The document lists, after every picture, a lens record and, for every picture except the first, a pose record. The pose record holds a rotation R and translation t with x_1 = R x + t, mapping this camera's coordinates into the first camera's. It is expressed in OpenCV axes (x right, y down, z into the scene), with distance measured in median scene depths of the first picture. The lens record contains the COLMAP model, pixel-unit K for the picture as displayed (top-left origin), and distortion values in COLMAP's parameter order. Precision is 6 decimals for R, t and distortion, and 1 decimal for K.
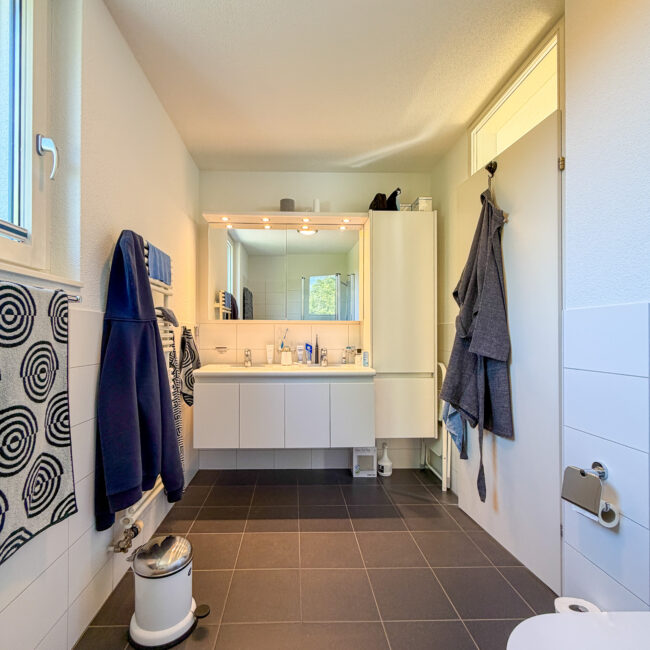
lens RADIAL K [[351.5, 0, 327.0], [0, 351.5, 325.8], [0, 0, 1]] dist [0.002998, 0.000365]
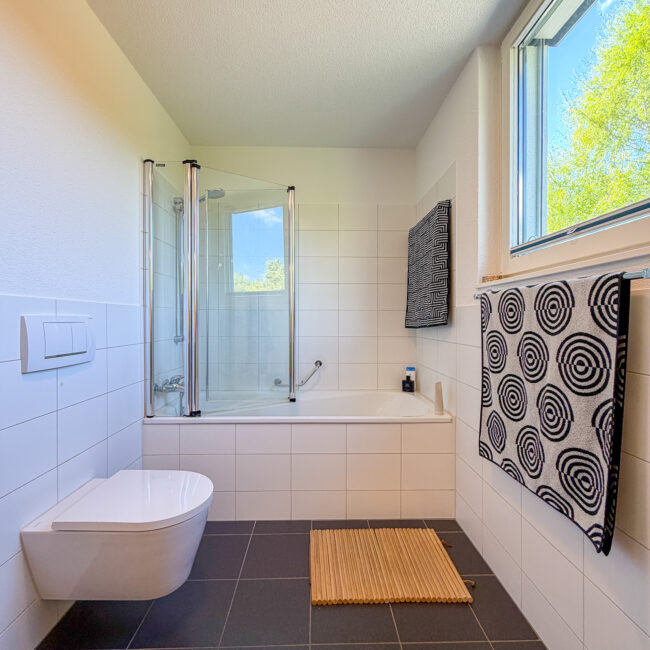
lens RADIAL K [[351.5, 0, 327.0], [0, 351.5, 325.8], [0, 0, 1]] dist [0.002998, 0.000365]
pose [[-0.999996, -0.001908, -0.001957, -0.109266], [-0.001899, 0.999989, -0.004389, 0.030901], [0.001966, -0.004385, -0.999988, 2.071416]]
